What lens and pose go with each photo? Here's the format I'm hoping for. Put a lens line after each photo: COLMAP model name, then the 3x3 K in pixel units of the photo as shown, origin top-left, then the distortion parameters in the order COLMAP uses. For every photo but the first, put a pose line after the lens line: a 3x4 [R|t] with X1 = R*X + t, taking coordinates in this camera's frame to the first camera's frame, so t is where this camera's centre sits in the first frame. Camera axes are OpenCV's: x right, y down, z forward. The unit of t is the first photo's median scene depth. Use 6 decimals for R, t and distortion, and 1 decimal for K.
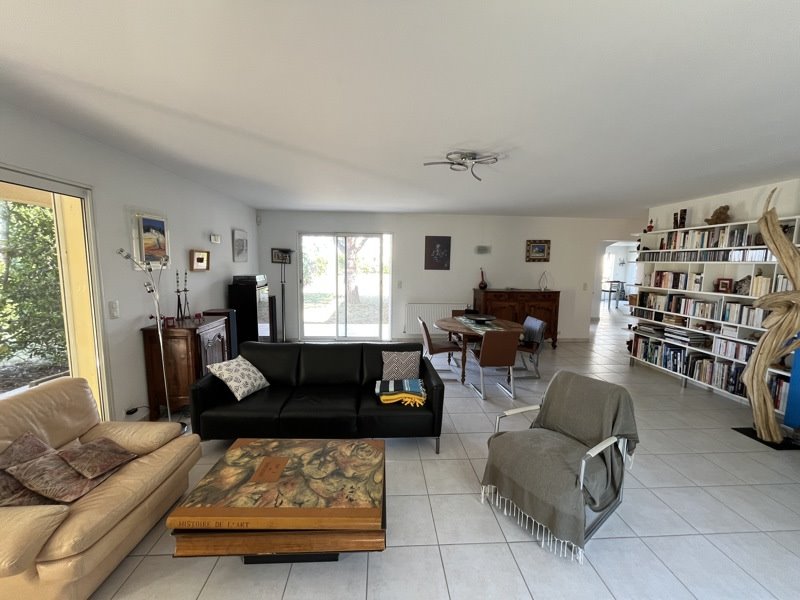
lens RADIAL K [[320.6, 0, 399.5], [0, 320.6, 299.1], [0, 0, 1]] dist [0.001550, 0.000069]
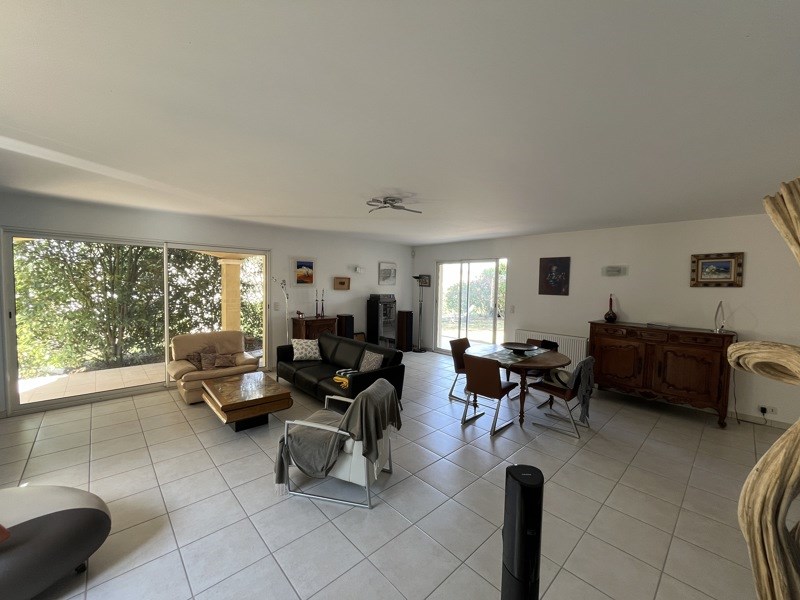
lens RADIAL K [[320.6, 0, 399.0], [0, 320.6, 300.2], [0, 0, 1]] dist [0.001550, 0.000069]
pose [[0.644964, 0.039576, -0.763188, 0.524423], [-0.098385, 0.994648, -0.031565, -0.007792], [0.757854, 0.095444, 0.645405, 0.111195]]
